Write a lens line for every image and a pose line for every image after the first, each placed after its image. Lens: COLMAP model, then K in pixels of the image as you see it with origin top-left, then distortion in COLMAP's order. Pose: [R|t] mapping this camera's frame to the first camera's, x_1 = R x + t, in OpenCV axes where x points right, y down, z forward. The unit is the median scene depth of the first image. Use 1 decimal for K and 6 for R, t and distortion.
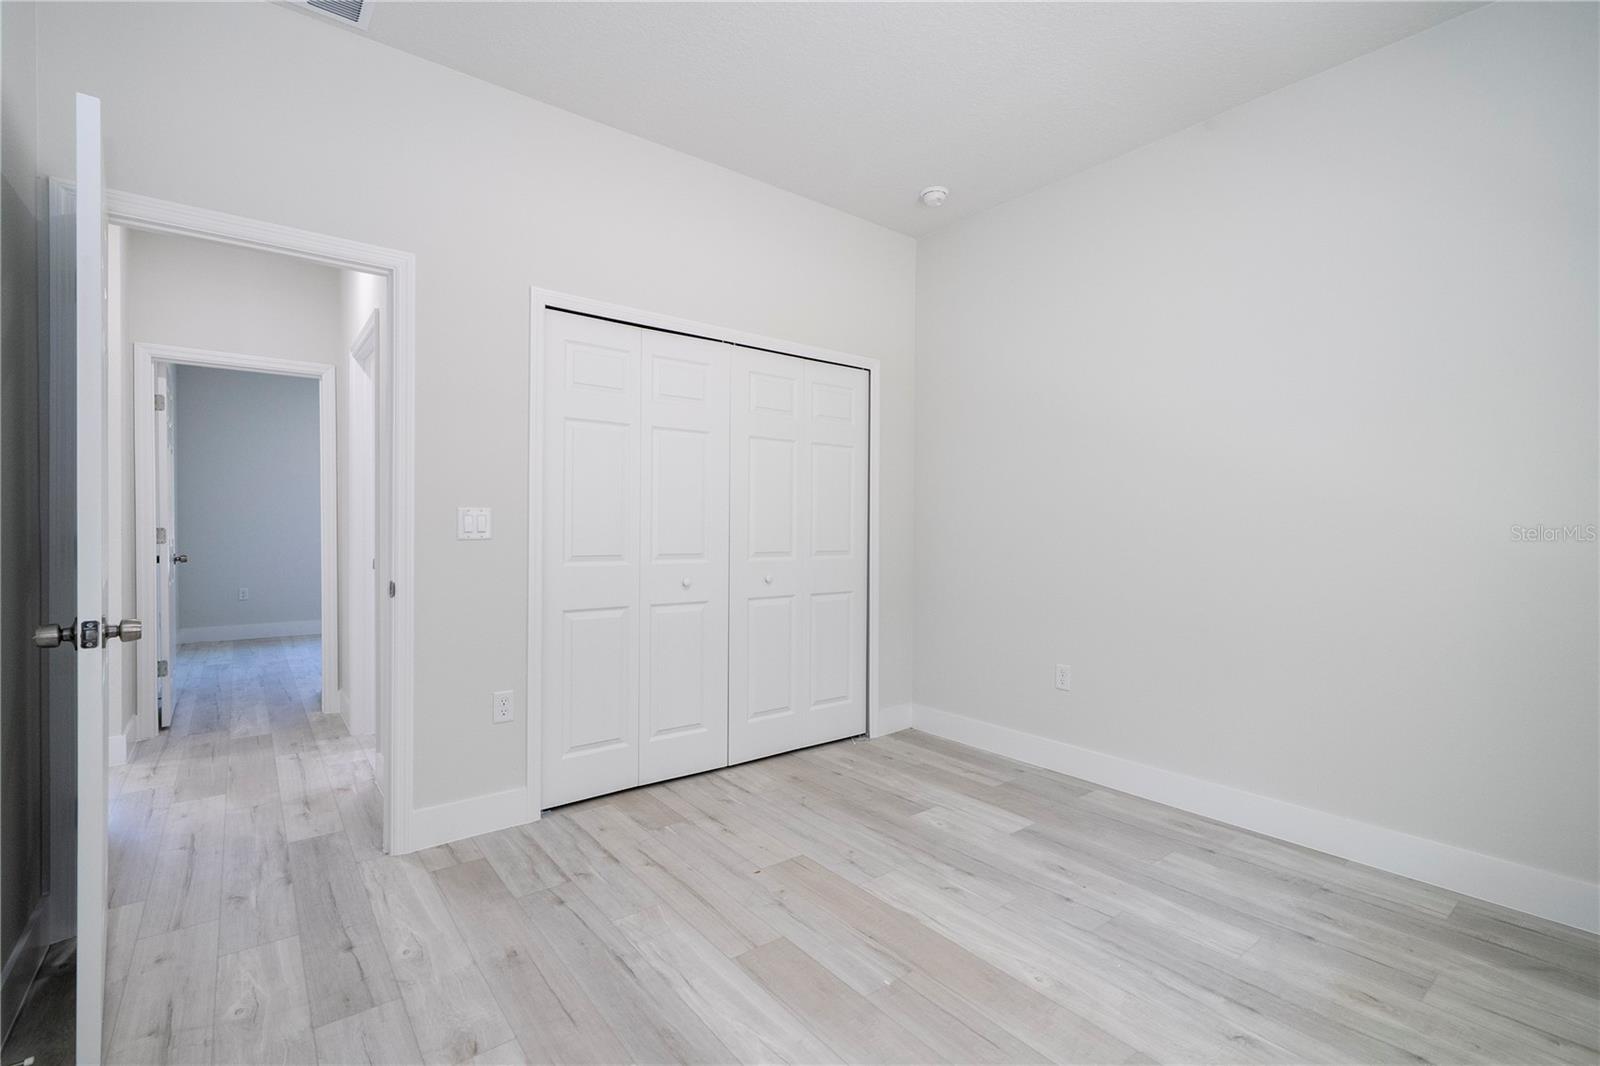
lens RADIAL K [[720.0, 0, 810.2], [0, 720.0, 535.4], [0, 0, 1]] dist [-0.005700, 0.003059]
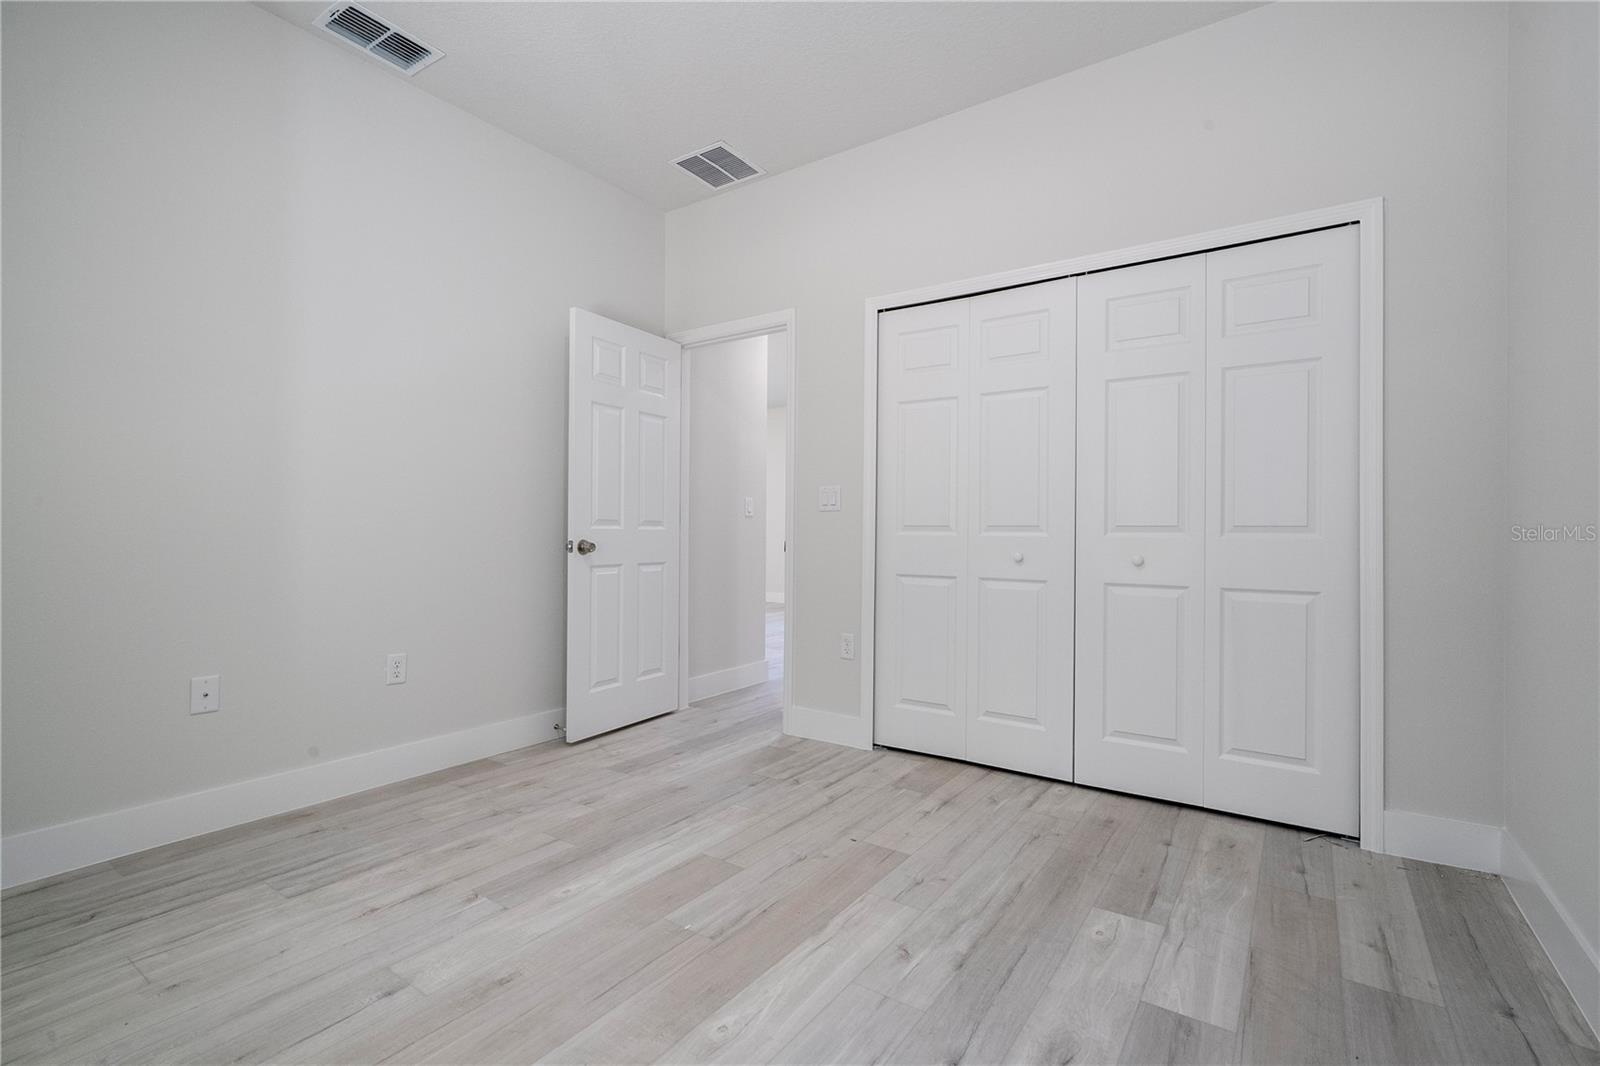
lens RADIAL K [[720.0, 0, 808.4], [0, 720.0, 531.8], [0, 0, 1]] dist [-0.005700, 0.003059]
pose [[0.292289, -0.006233, -0.956310, 0.758664], [-0.017210, 0.999783, -0.011777, 0.059006], [0.956175, 0.019901, 0.292118, 0.588346]]
